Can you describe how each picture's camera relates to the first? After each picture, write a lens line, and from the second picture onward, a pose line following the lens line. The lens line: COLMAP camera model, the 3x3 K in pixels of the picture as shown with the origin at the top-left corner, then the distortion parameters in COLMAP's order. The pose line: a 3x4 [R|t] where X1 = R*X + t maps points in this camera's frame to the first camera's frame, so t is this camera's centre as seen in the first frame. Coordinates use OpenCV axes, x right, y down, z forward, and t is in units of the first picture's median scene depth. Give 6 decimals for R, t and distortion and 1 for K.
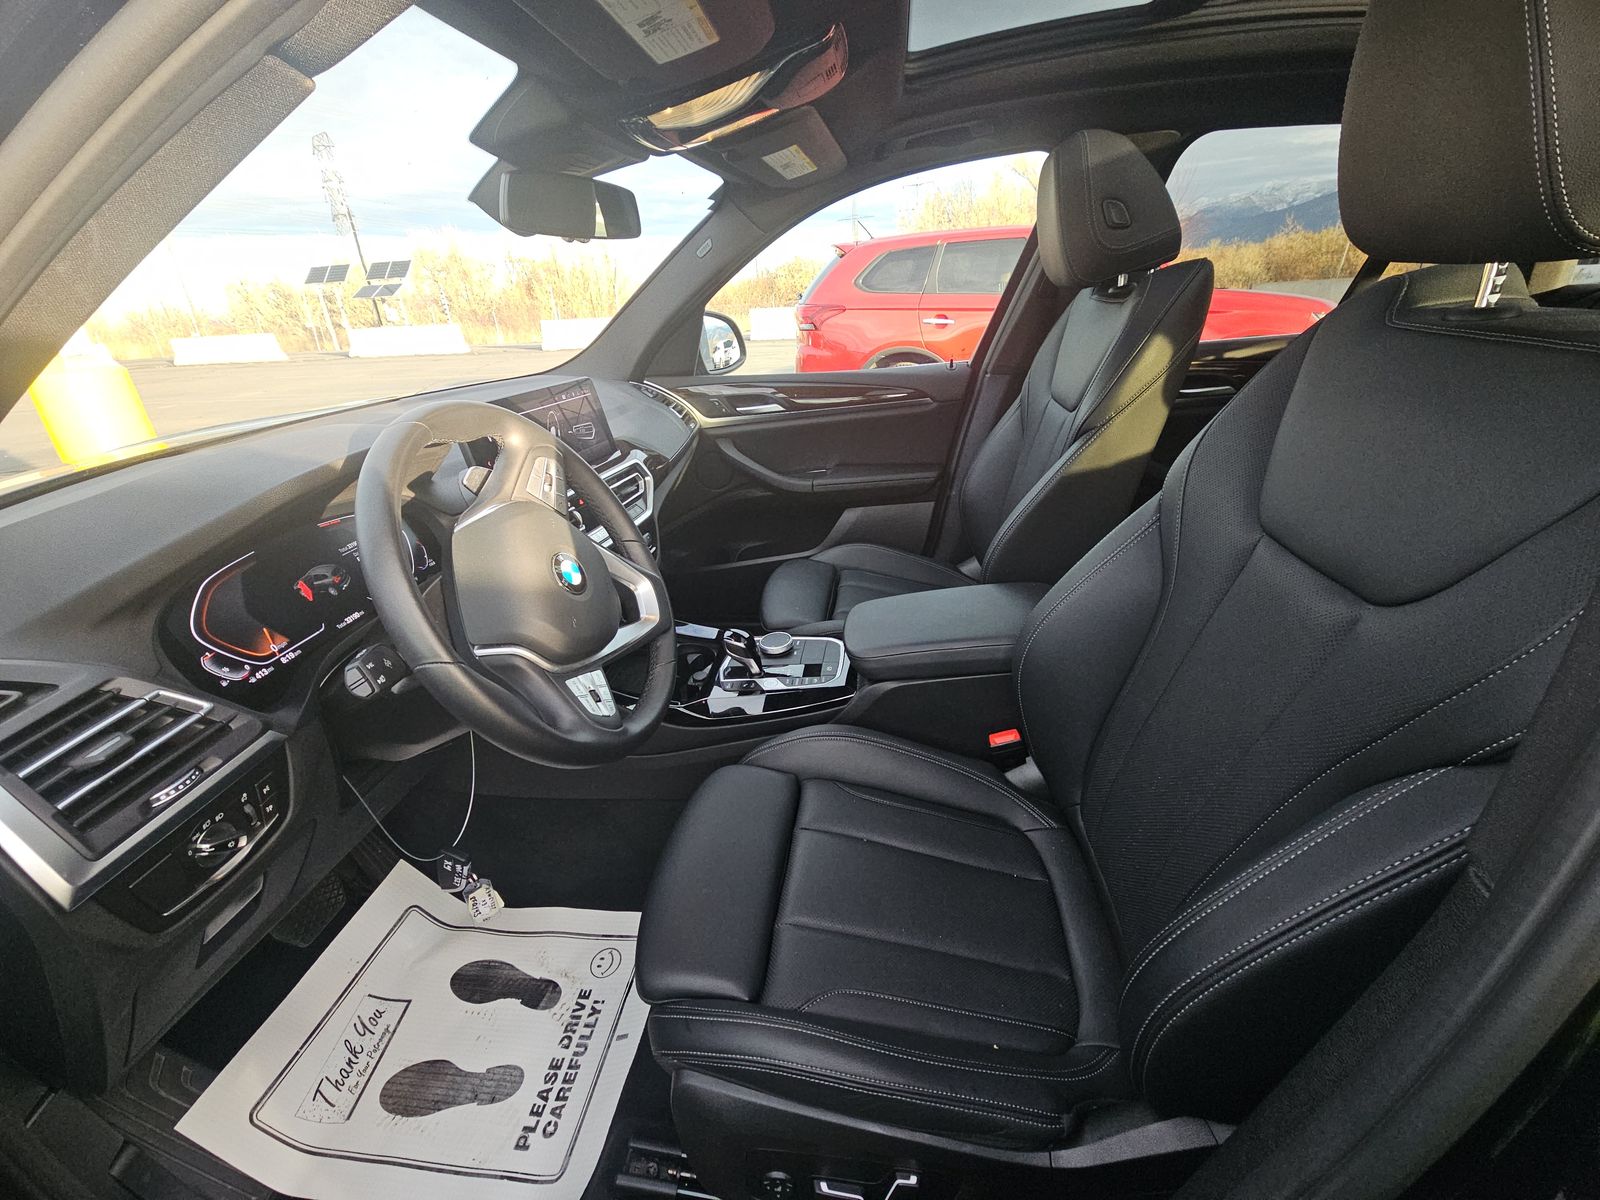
lens RADIAL K [[655.7, 0, 800.0], [0, 655.7, 600.0], [0, 0, 1]] dist [-0.000888, -0.000139]
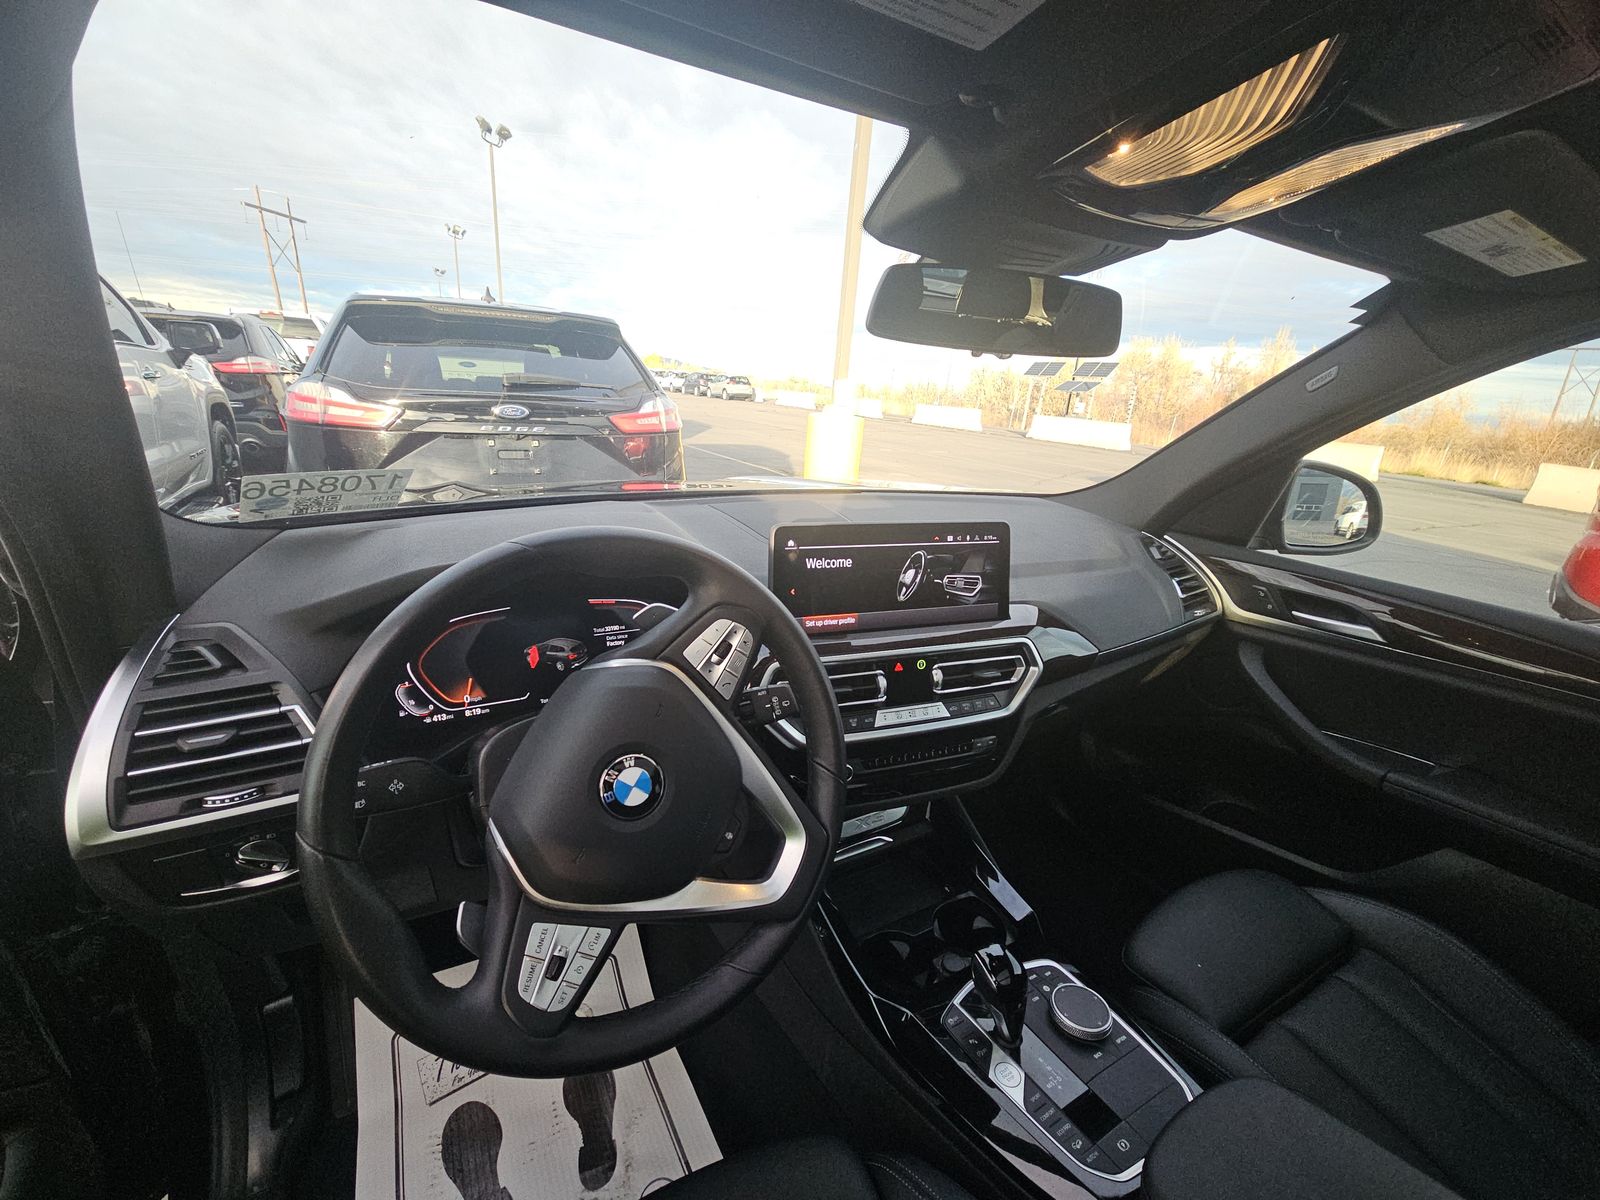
lens RADIAL K [[648.1, 0, 800.0], [0, 648.1, 600.0], [0, 0, 1]] dist [0.014813, -0.011238]
pose [[0.594842, 0.337350, -0.729629, 0.185975], [-0.429575, 0.900603, 0.066183, -0.318521], [0.679433, 0.274061, 0.680633, 0.537354]]
